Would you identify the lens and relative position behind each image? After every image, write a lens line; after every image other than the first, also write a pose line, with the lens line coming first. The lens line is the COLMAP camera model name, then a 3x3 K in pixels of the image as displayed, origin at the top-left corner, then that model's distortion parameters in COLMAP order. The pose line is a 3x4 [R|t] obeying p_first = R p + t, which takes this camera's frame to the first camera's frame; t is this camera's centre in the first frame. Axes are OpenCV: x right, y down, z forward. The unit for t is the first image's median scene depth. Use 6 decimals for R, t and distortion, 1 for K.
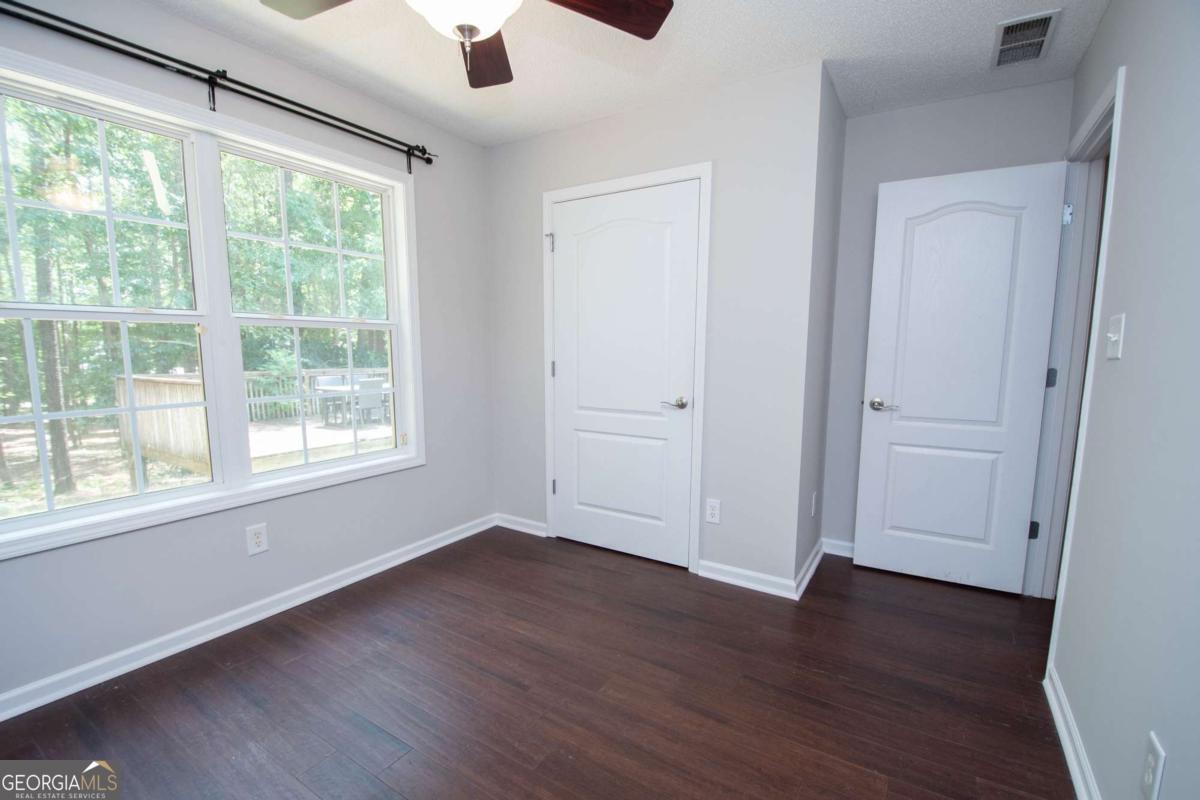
lens RADIAL K [[525.6, 0, 601.3], [0, 525.6, 417.4], [0, 0, 1]] dist [0.009650, -0.019509]
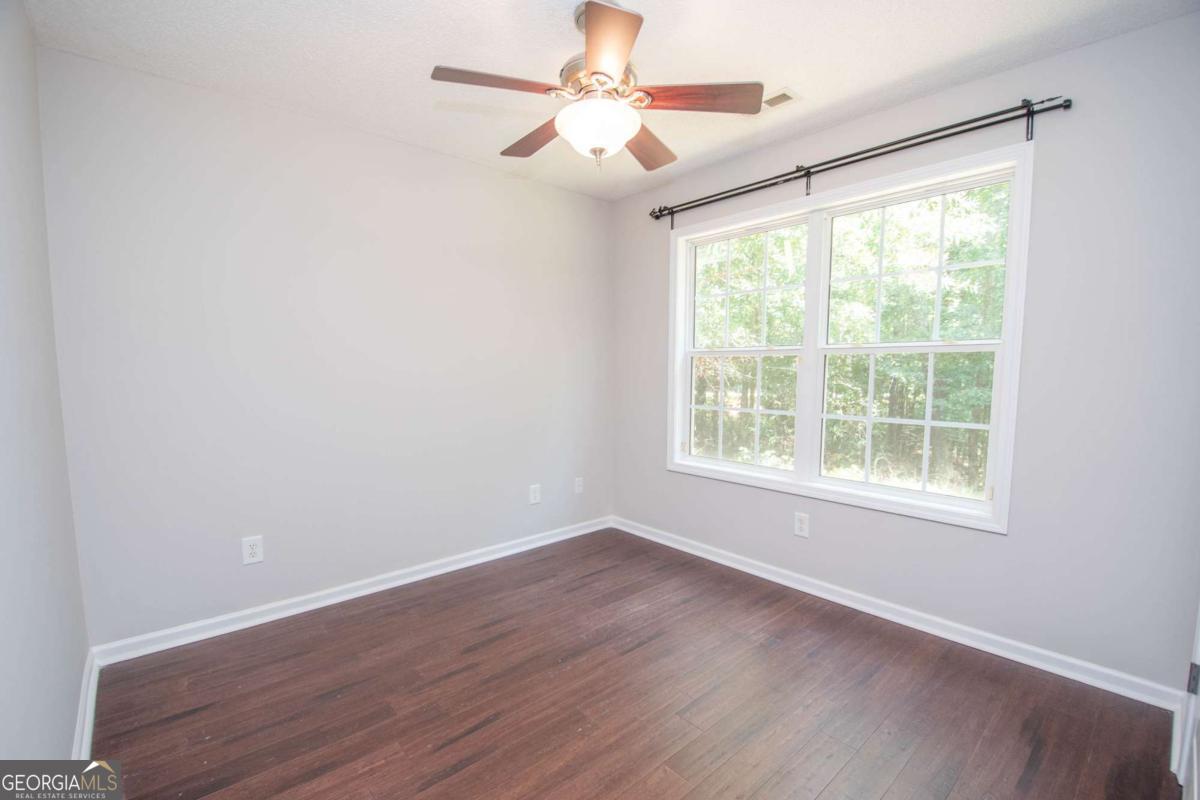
lens RADIAL K [[525.6, 0, 601.3], [0, 525.6, 417.4], [0, 0, 1]] dist [0.009650, -0.019509]
pose [[-0.269364, 0.082668, -0.959484, 0.736552], [-0.135892, 0.983077, 0.122851, -0.123280], [0.953402, 0.163478, -0.253572, 0.934238]]
